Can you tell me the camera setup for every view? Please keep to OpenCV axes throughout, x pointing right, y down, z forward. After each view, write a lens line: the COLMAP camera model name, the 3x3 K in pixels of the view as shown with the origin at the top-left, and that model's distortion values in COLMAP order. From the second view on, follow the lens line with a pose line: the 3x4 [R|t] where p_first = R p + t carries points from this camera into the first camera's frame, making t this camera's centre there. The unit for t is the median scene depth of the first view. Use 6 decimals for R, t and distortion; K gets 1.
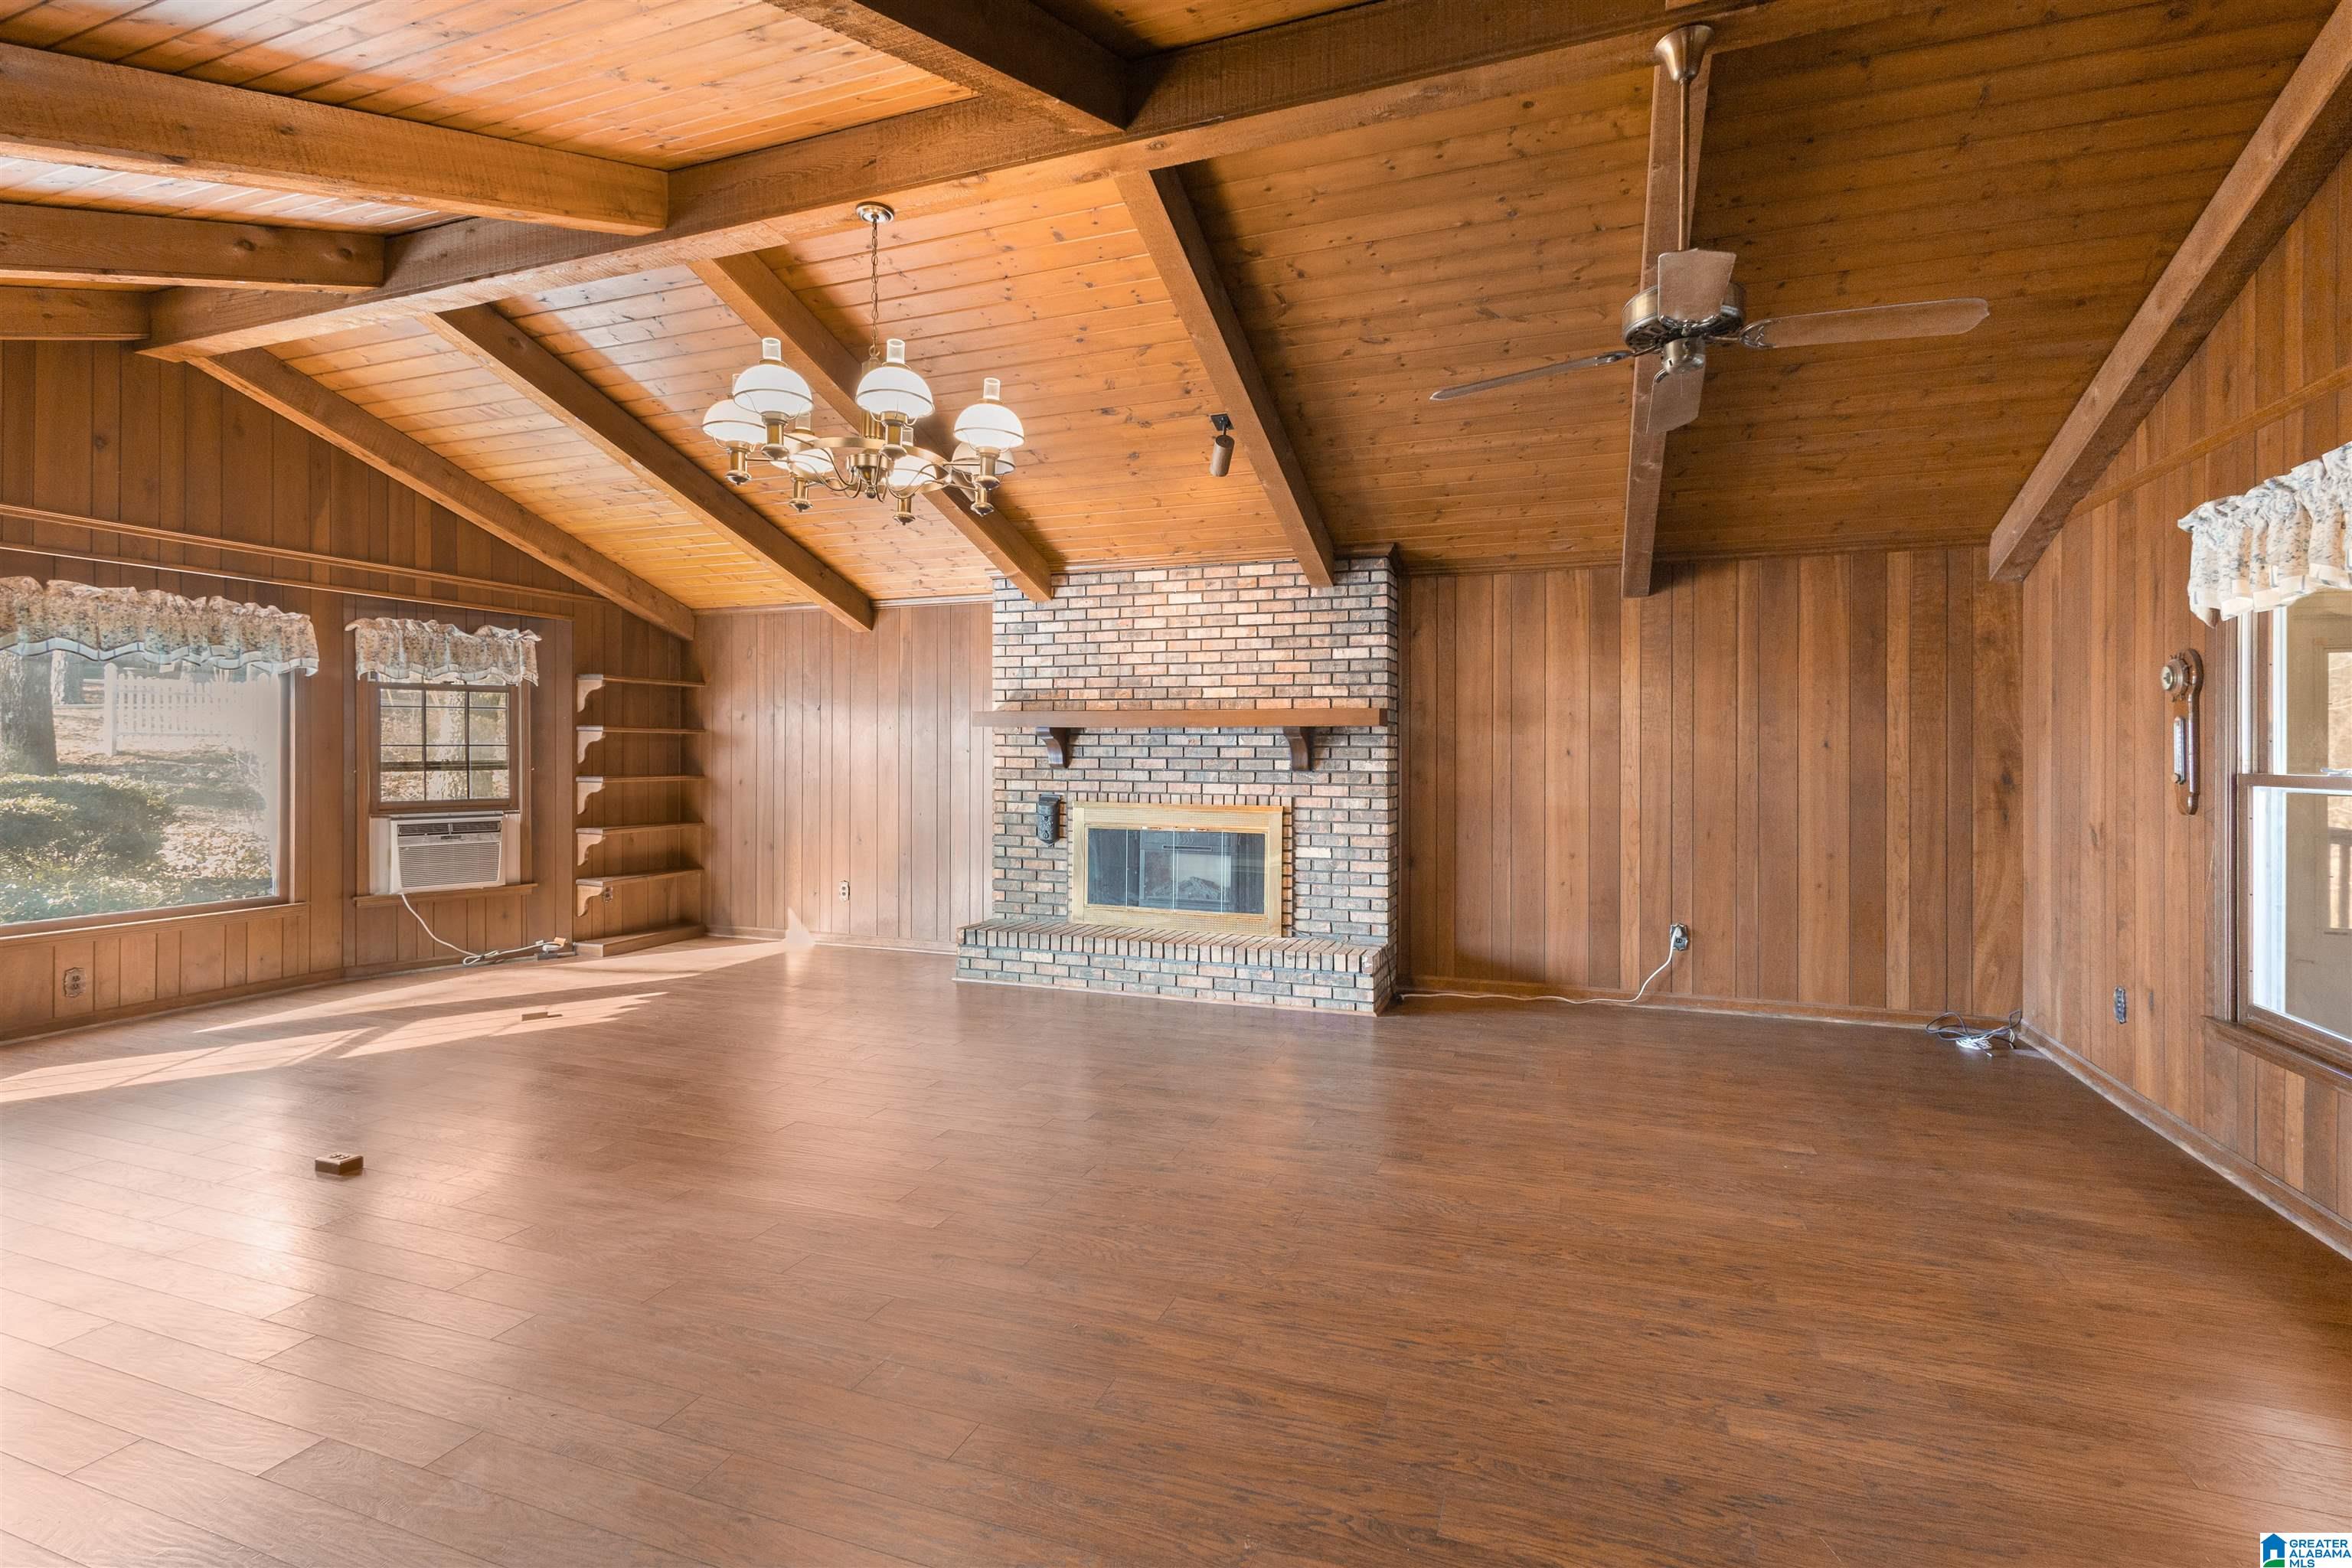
lens RADIAL K [[1065.0, 0, 1204.9], [0, 1065.0, 763.4], [0, 0, 1]] dist [0.002256, 0.000140]
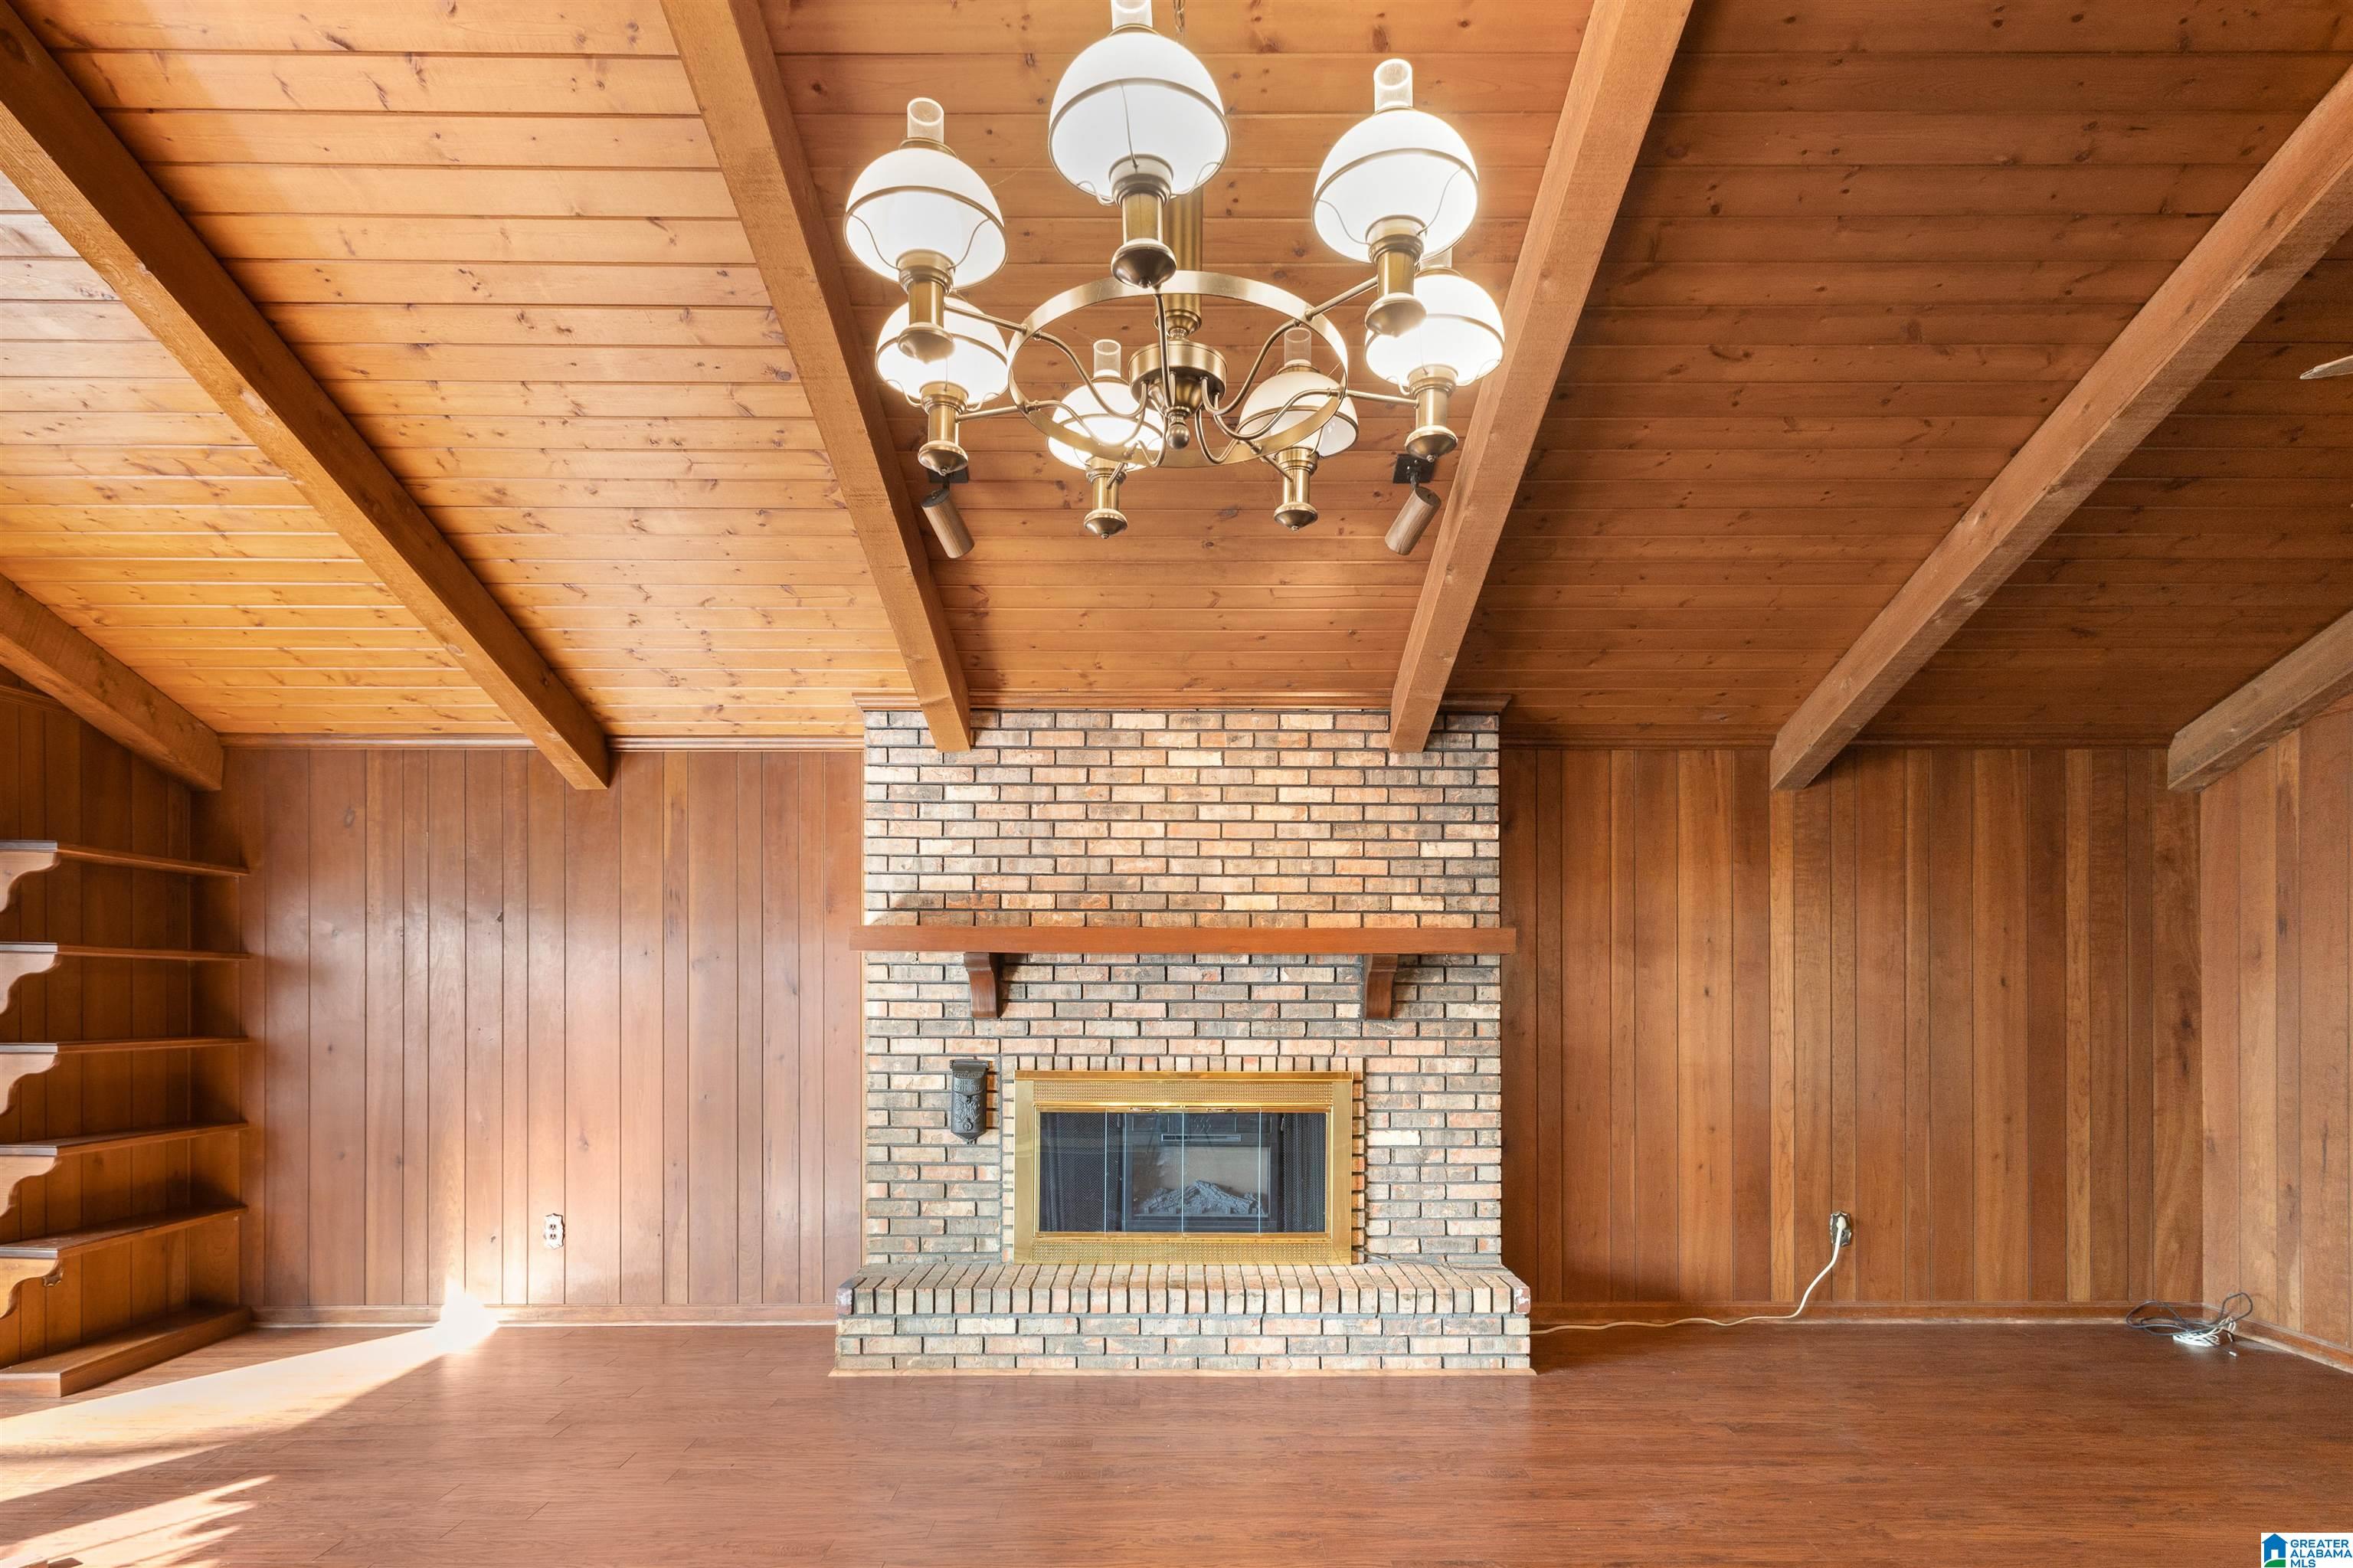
lens RADIAL K [[1269.1, 0, 1203.1], [0, 1269.1, 1007.2], [0, 0, 1]] dist [0.006495, 0.001031]
pose [[0.940632, -0.004556, 0.339398, -0.290758], [0.005783, 0.999980, -0.002606, 0.000722], [-0.339379, 0.004414, 0.940639, 0.270770]]
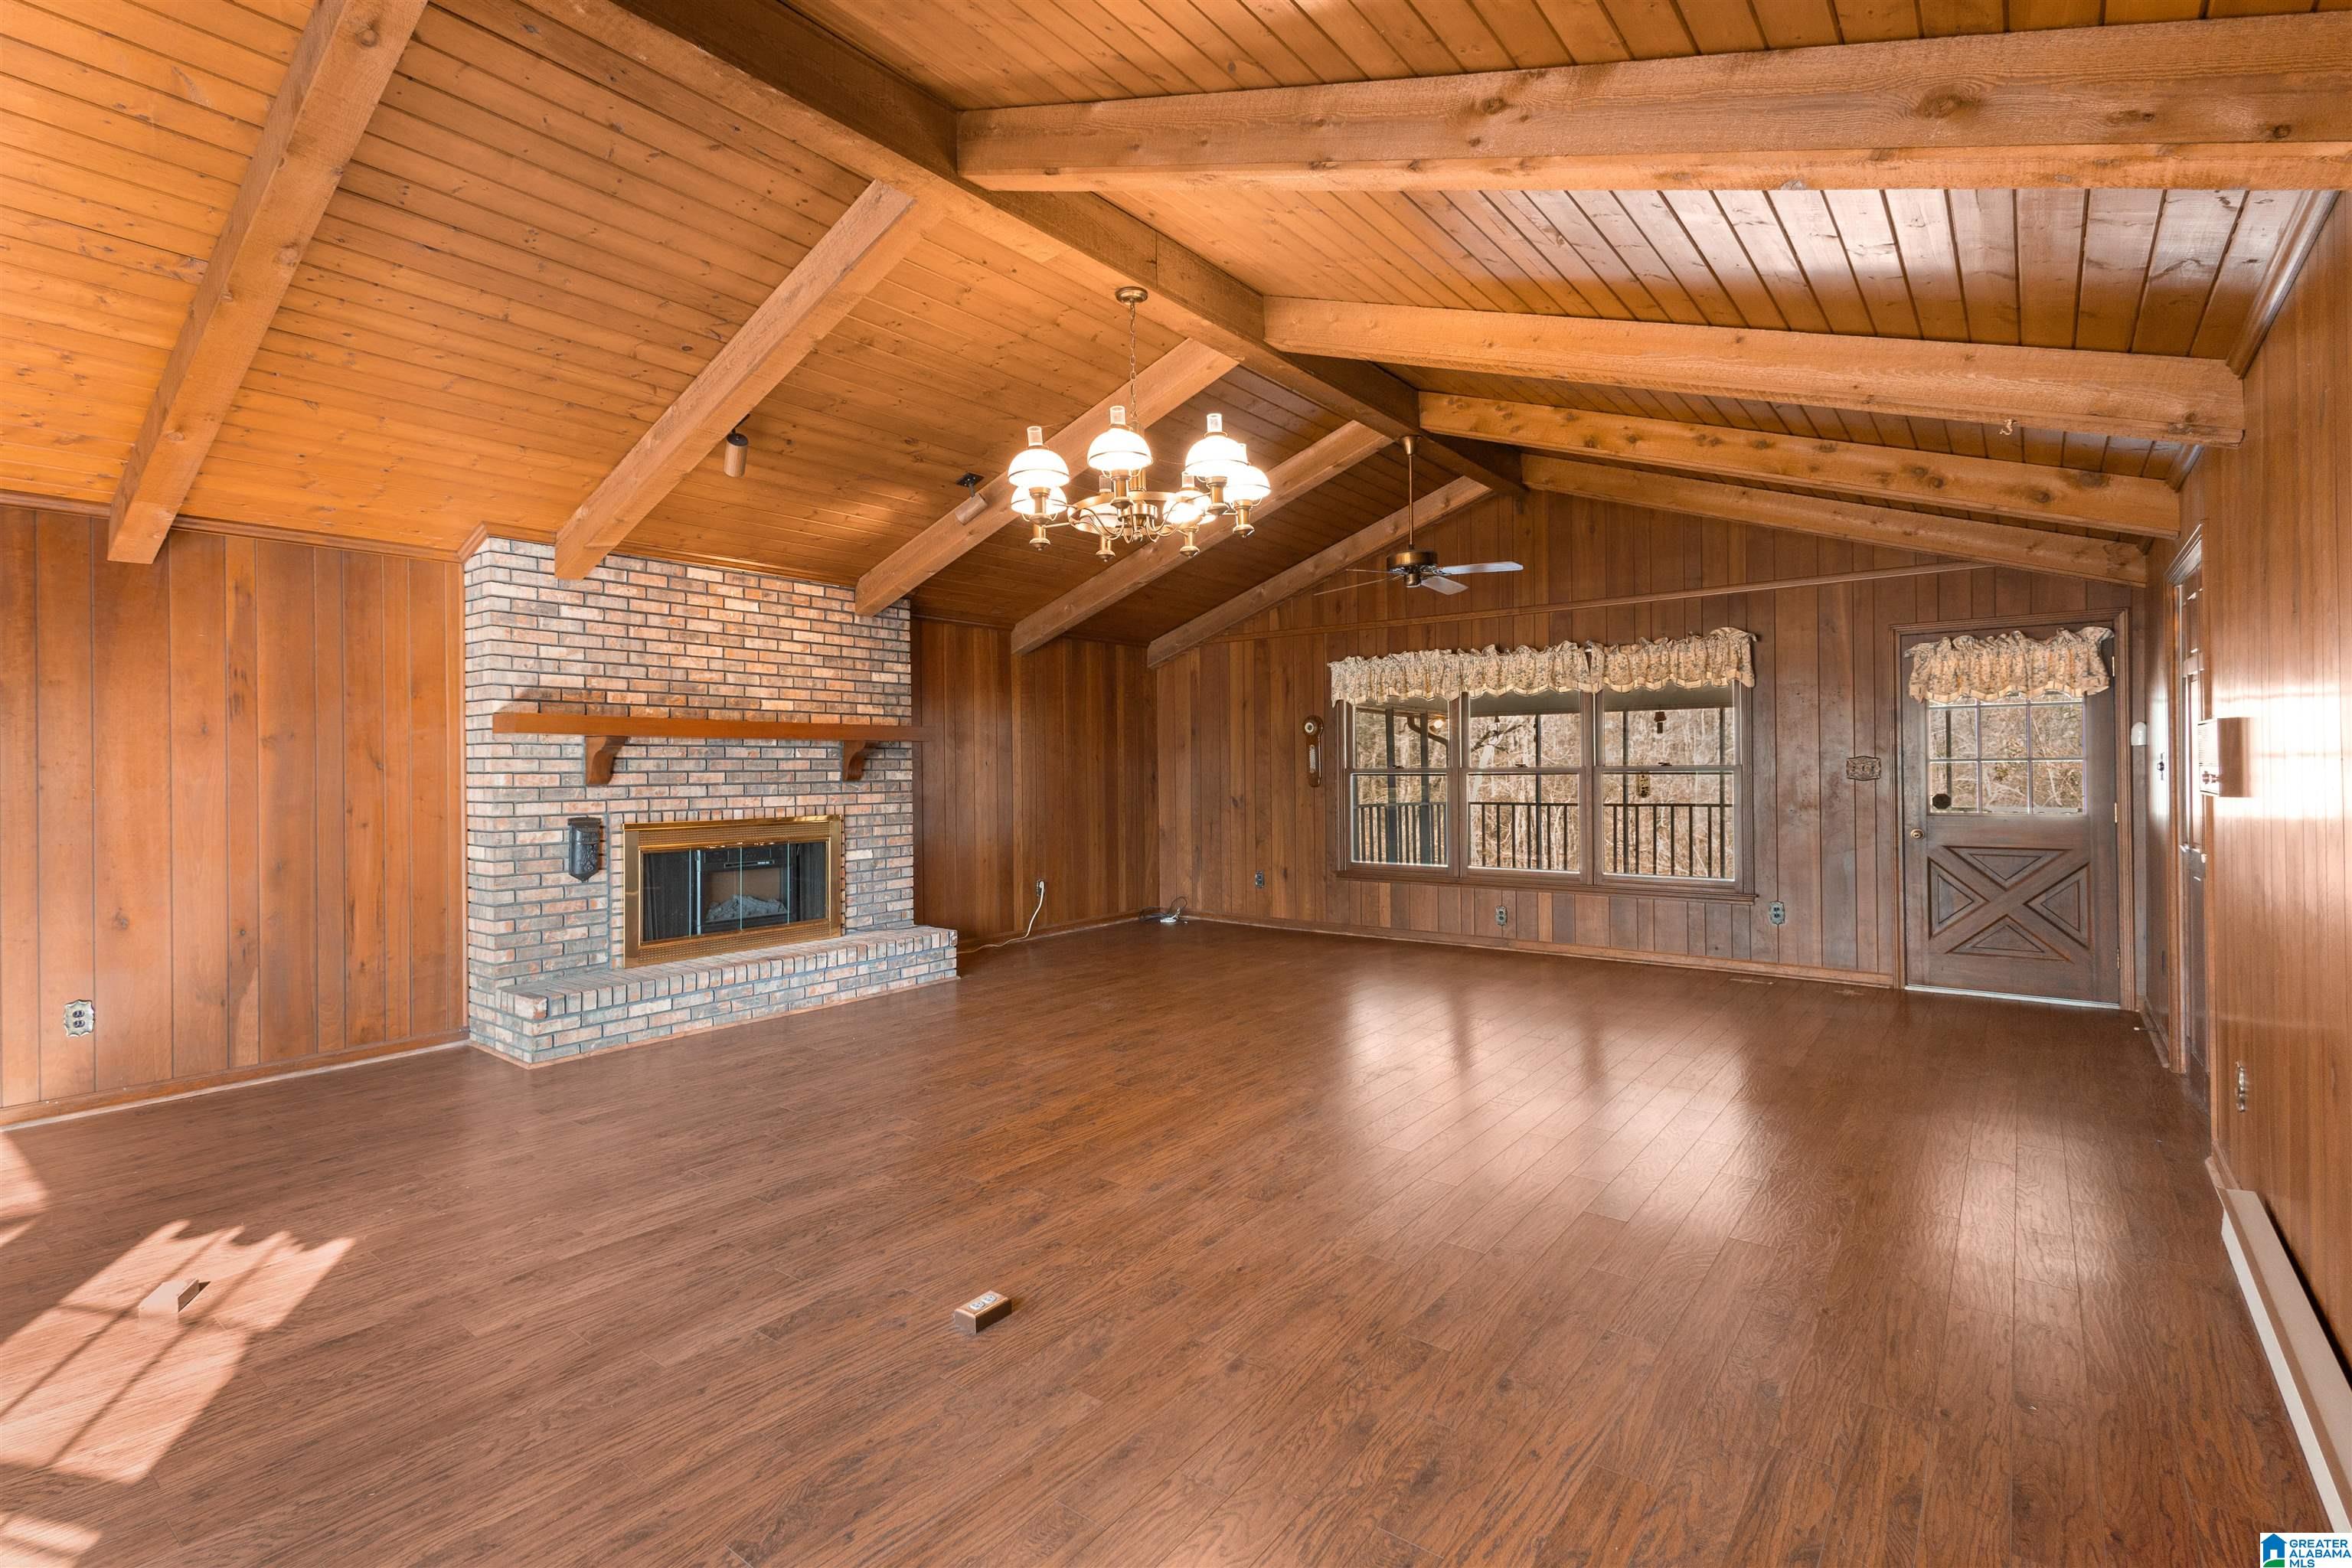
lens RADIAL K [[1065.0, 0, 1204.9], [0, 1065.0, 763.4], [0, 0, 1]] dist [0.002256, 0.000140]
pose [[0.299029, -0.005321, 0.954229, -0.842943], [0.016177, 0.999869, 0.000506, -0.005895], [-0.954107, 0.015286, 0.299076, 0.325301]]
